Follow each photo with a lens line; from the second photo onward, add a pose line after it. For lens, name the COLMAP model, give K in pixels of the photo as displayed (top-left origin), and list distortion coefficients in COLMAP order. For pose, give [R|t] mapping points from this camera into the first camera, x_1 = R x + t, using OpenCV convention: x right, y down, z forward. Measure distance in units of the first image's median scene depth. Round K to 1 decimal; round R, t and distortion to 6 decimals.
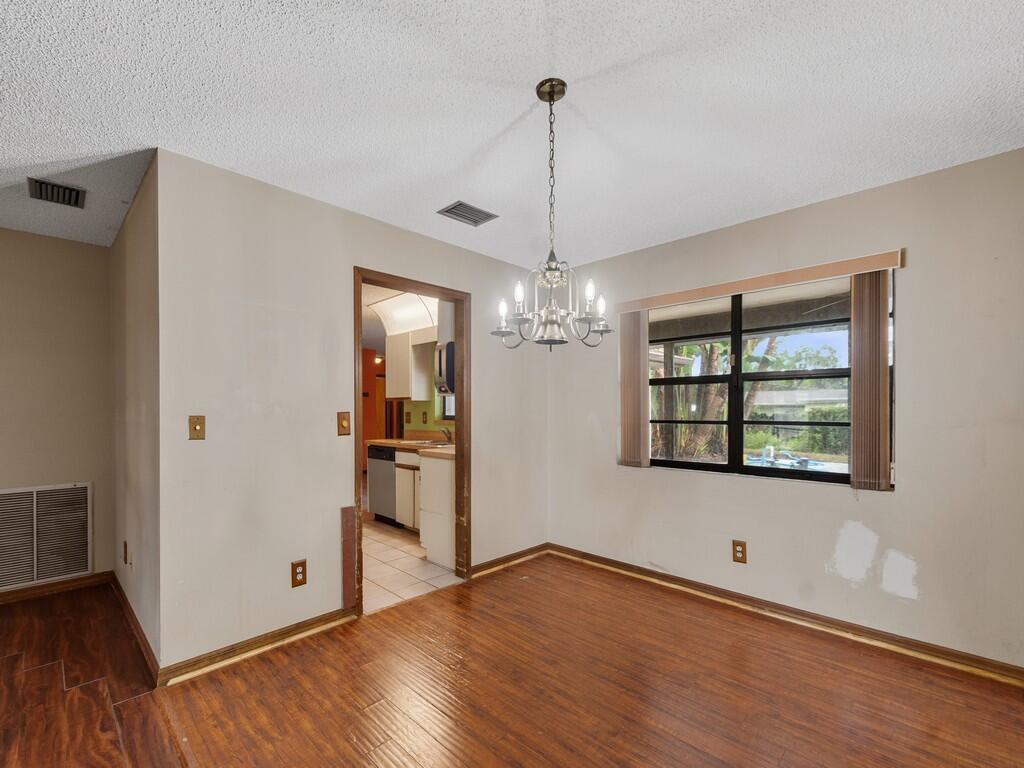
lens RADIAL K [[447.4, 0, 513.8], [0, 447.4, 412.7], [0, 0, 1]] dist [0.004600, -0.000255]
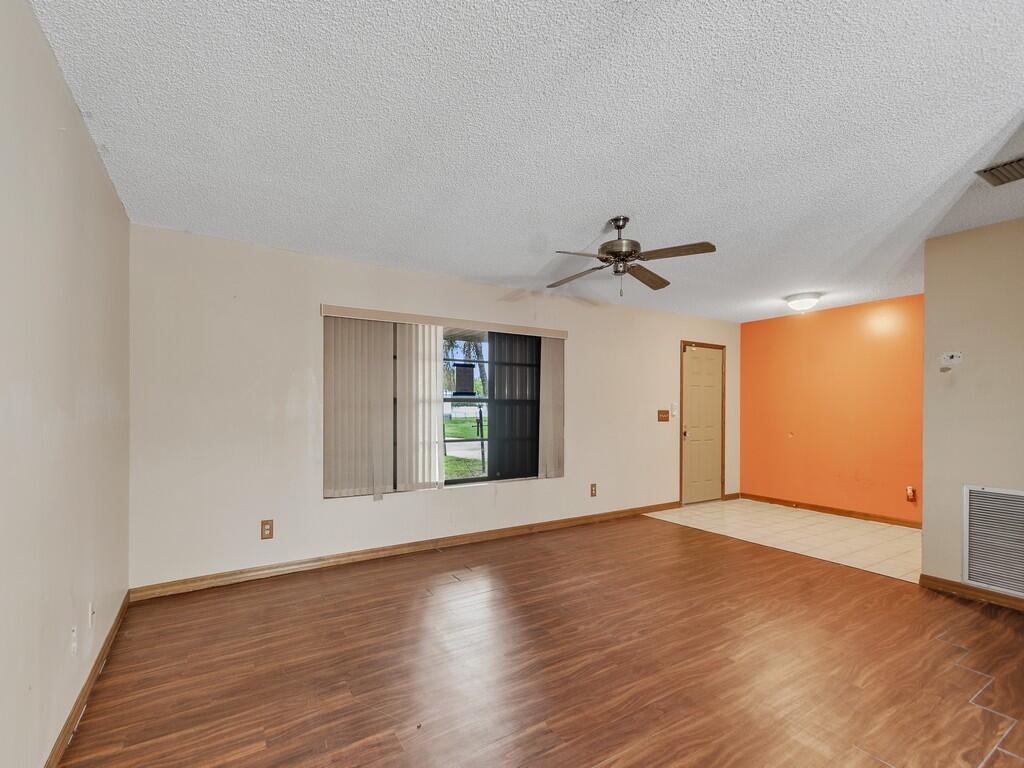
lens RADIAL K [[447.4, 0, 462.0], [0, 447.4, 407.9], [0, 0, 1]] dist [0.004600, -0.000255]
pose [[-0.304846, 0.002153, -0.952399, 0.192476], [-0.009457, 0.999941, 0.005287, 0.000177], [0.952355, 0.010619, -0.304808, 0.213457]]
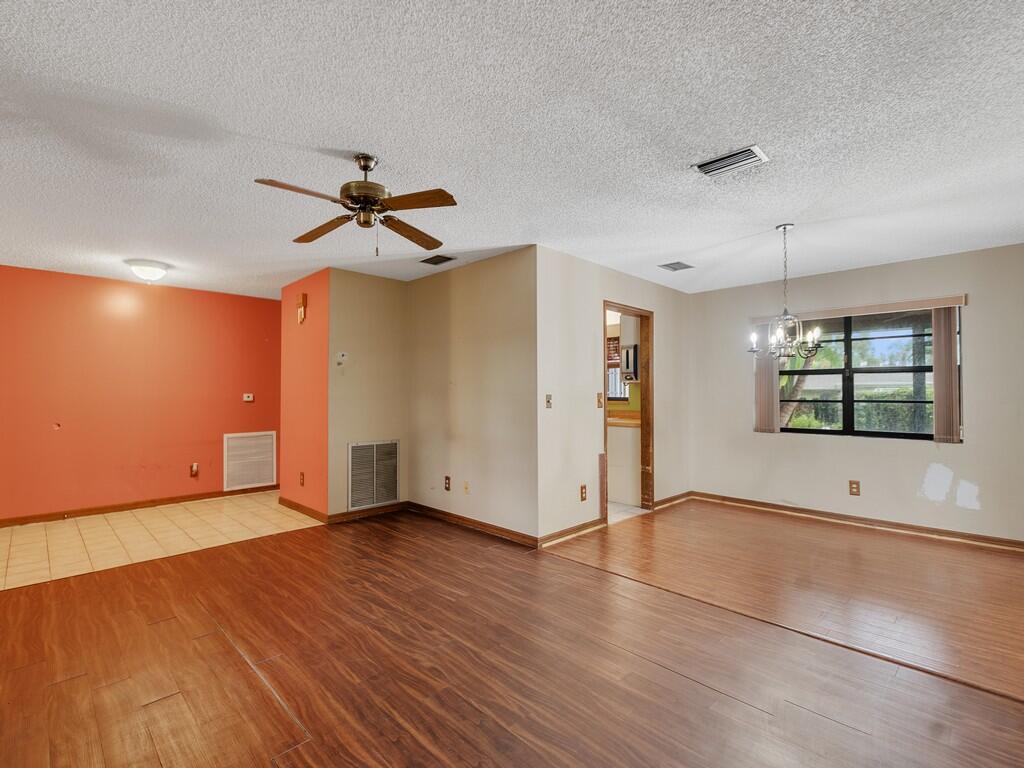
lens RADIAL K [[474.0, 0, 507.0], [0, 474.0, 384.8], [0, 0, 1]] dist [0.005737, -0.001765]
pose [[0.999568, 0.003454, -0.029175, -0.704159], [-0.004183, 0.999680, -0.024958, 0.014058], [0.029079, 0.025070, 0.999263, -0.722176]]
